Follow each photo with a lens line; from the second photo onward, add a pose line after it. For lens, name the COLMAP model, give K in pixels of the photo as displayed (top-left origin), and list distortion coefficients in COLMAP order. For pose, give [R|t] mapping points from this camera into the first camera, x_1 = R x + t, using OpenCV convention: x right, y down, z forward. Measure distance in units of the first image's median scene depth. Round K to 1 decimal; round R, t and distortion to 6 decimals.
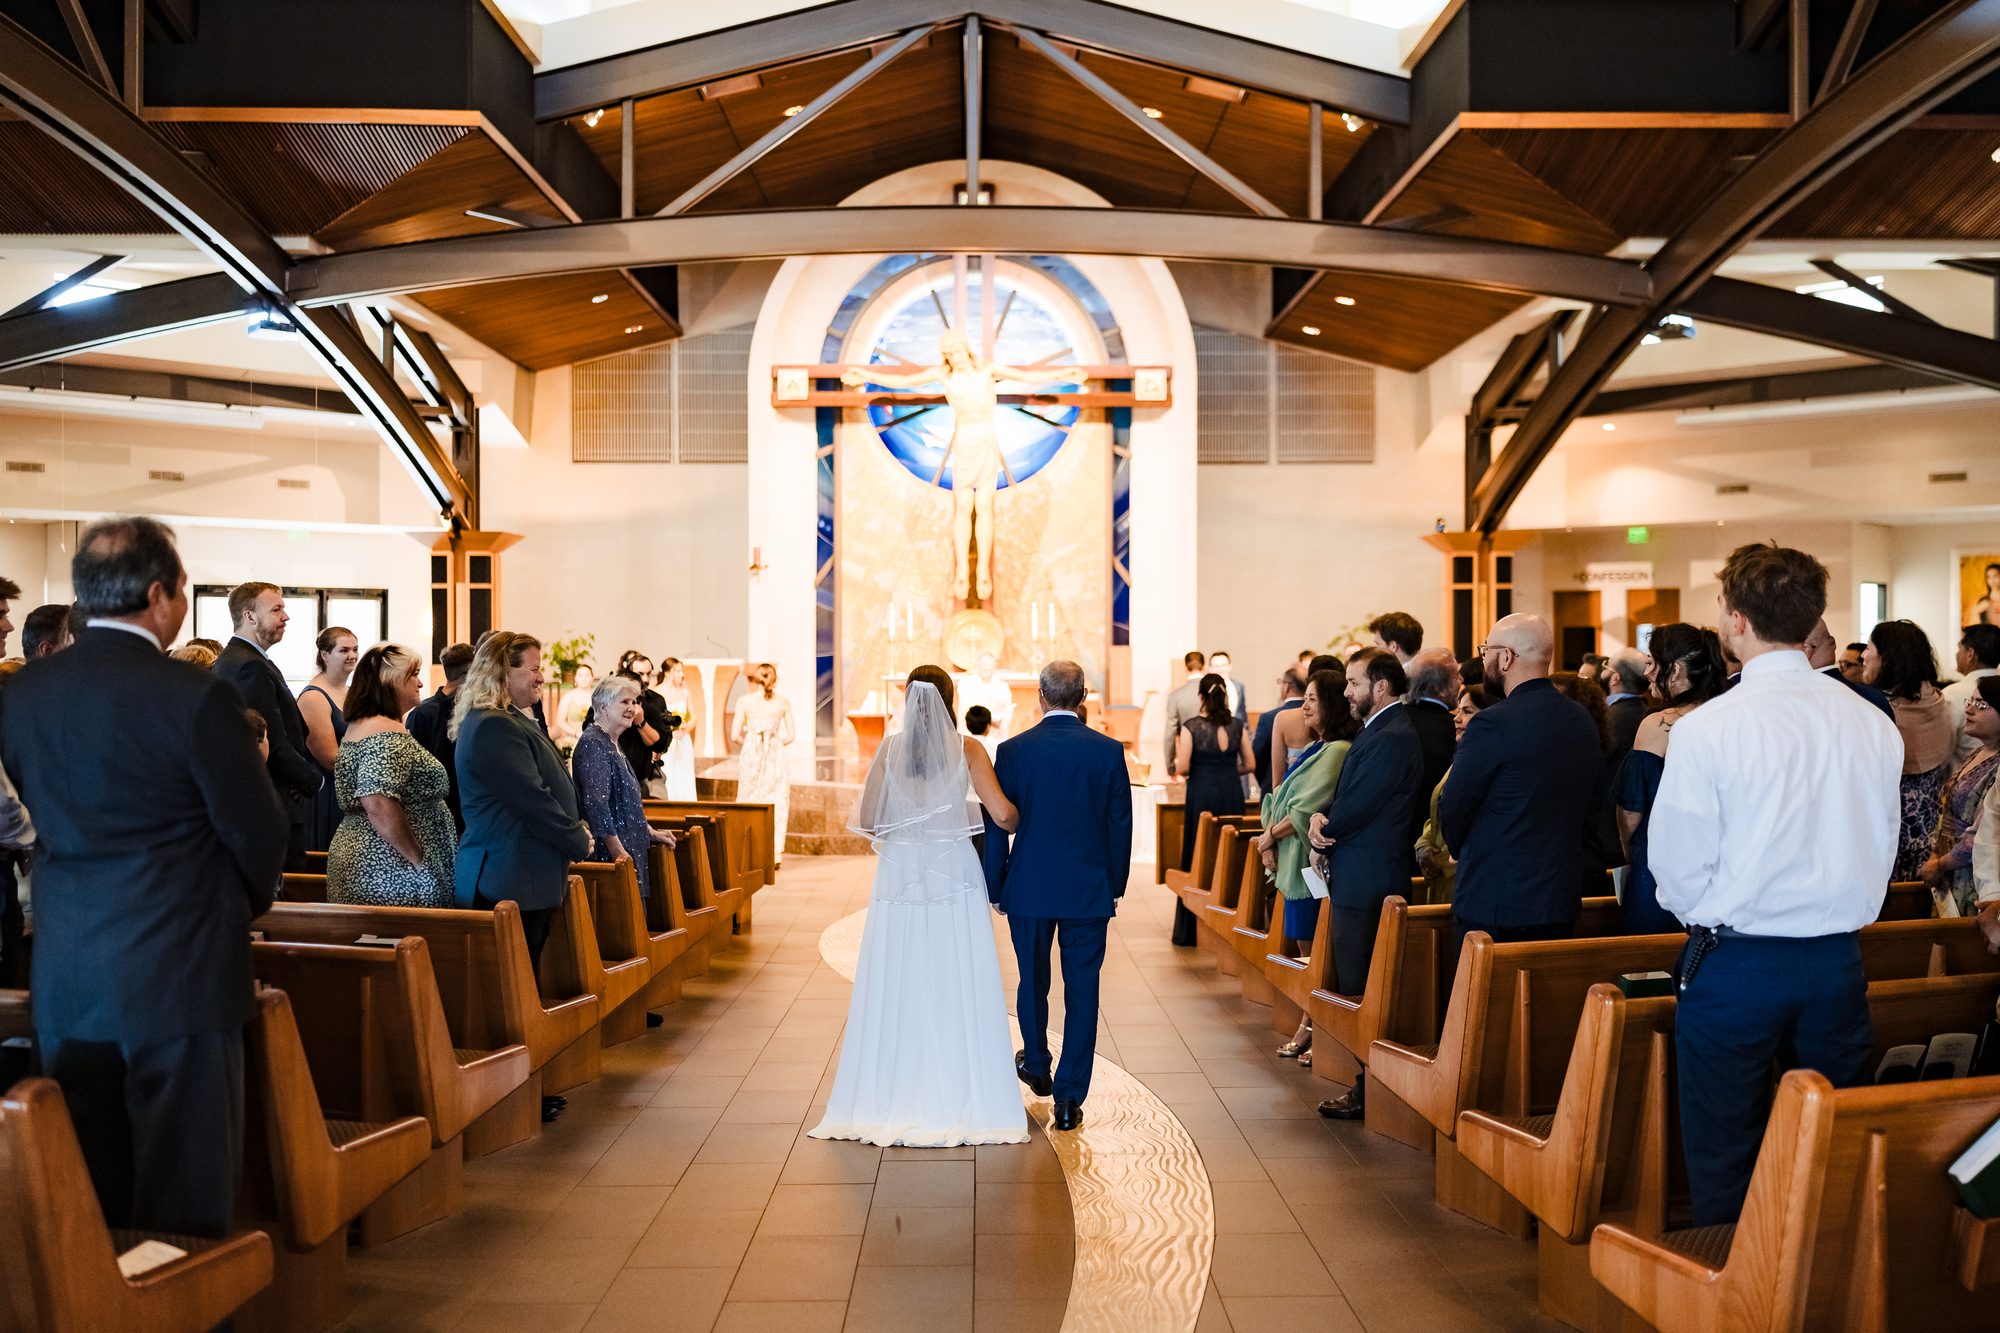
lens RADIAL K [[1977.5, 0, 1000.0], [0, 1977.5, 666.5], [0, 0, 1]] dist [0.037032, 0.001140]
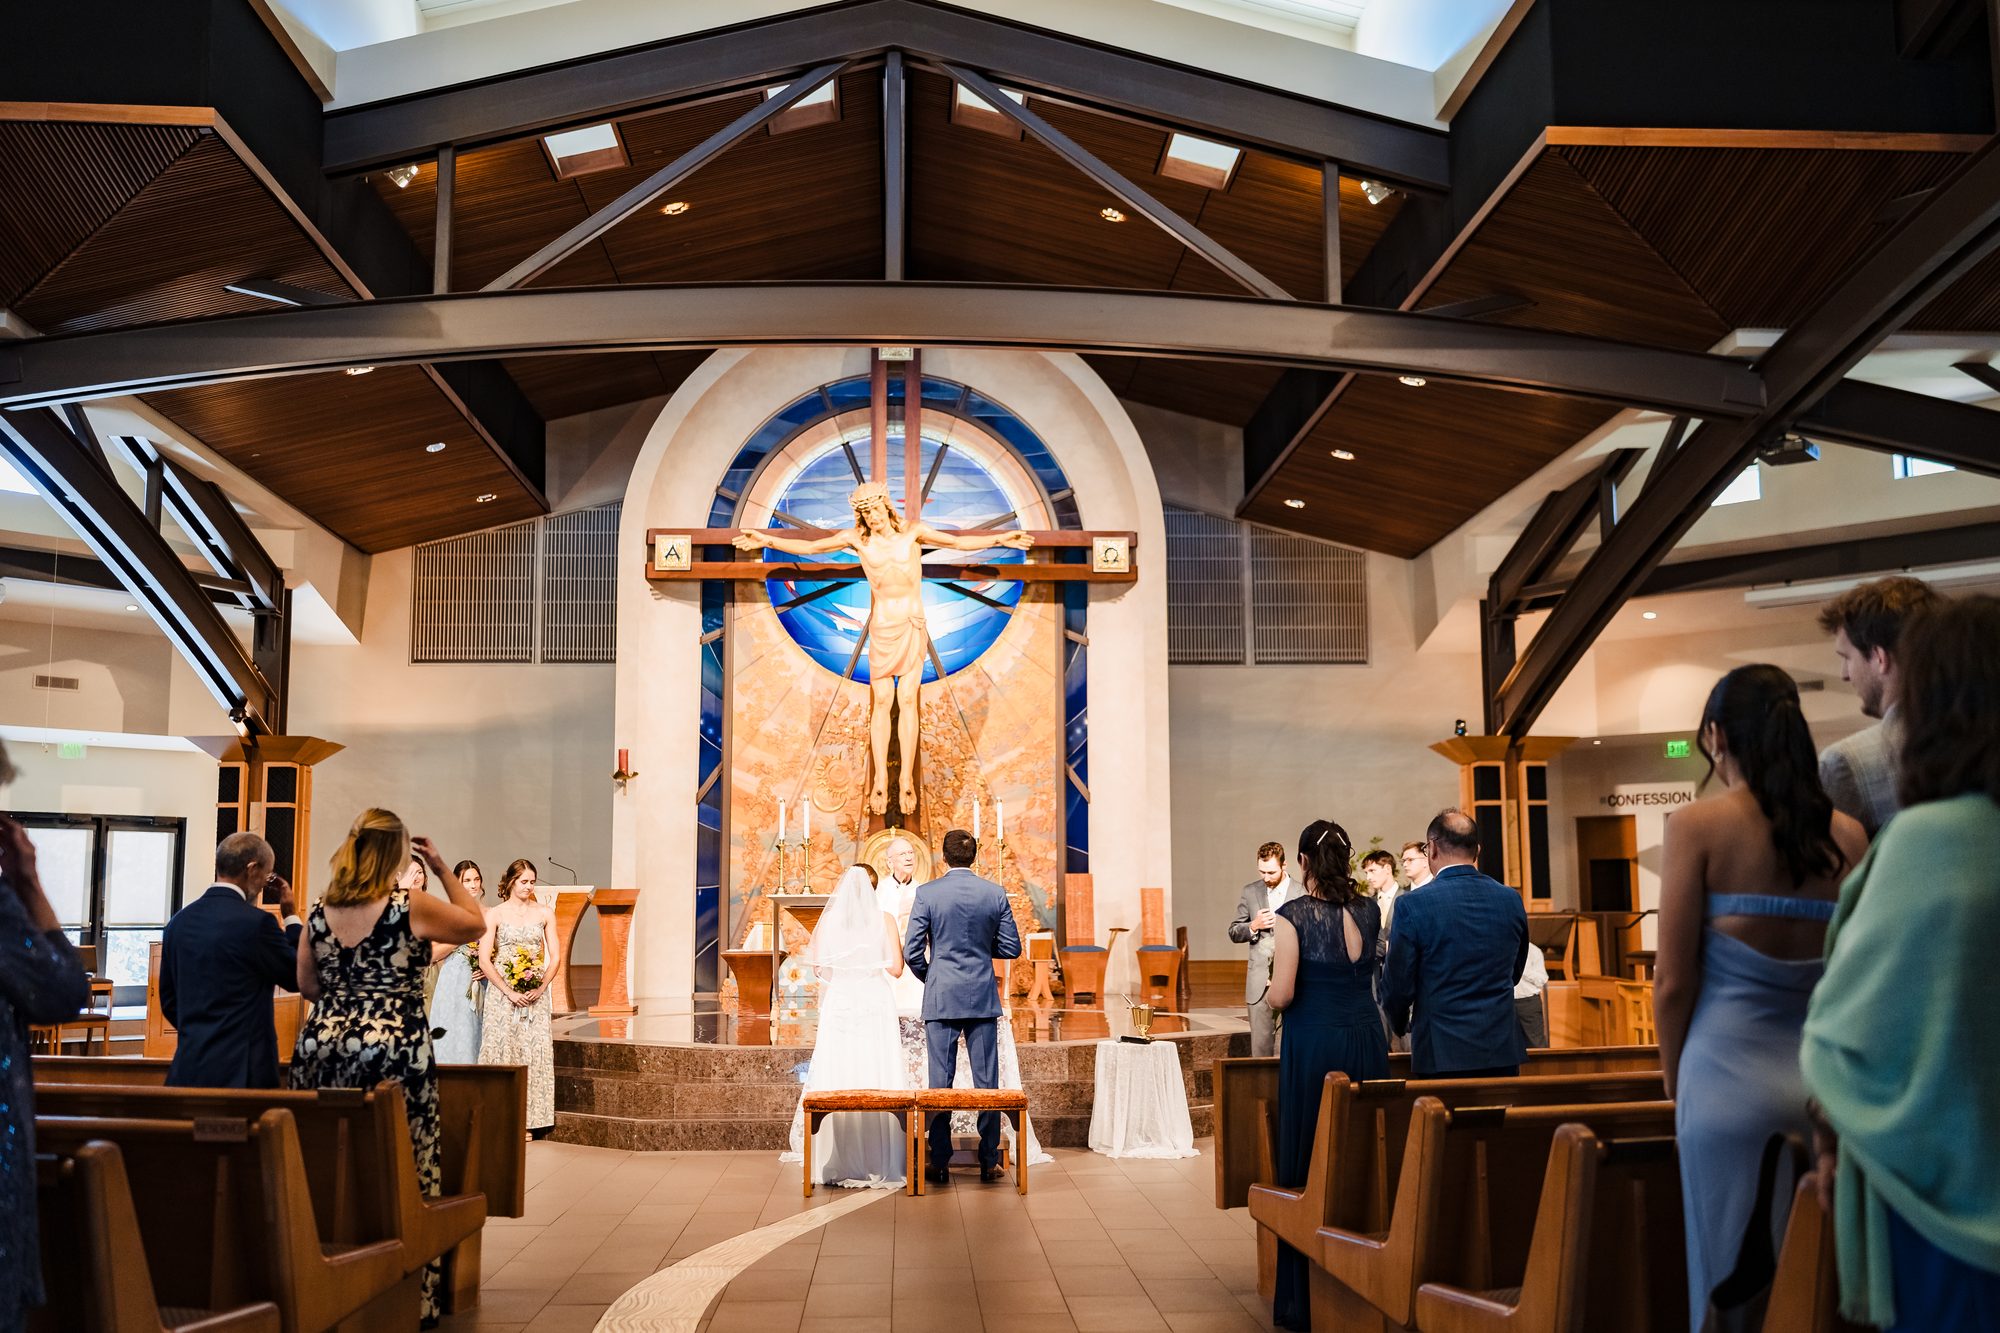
lens RADIAL K [[1977.5, 0, 1000.0], [0, 1977.5, 666.5], [0, 0, 1]] dist [0.037032, 0.001140]
pose [[0.999256, 0.000807, 0.038559, -0.001501], [0.004475, 0.990602, -0.136705, 0.015830], [-0.038307, 0.136776, 0.989861, 0.191086]]
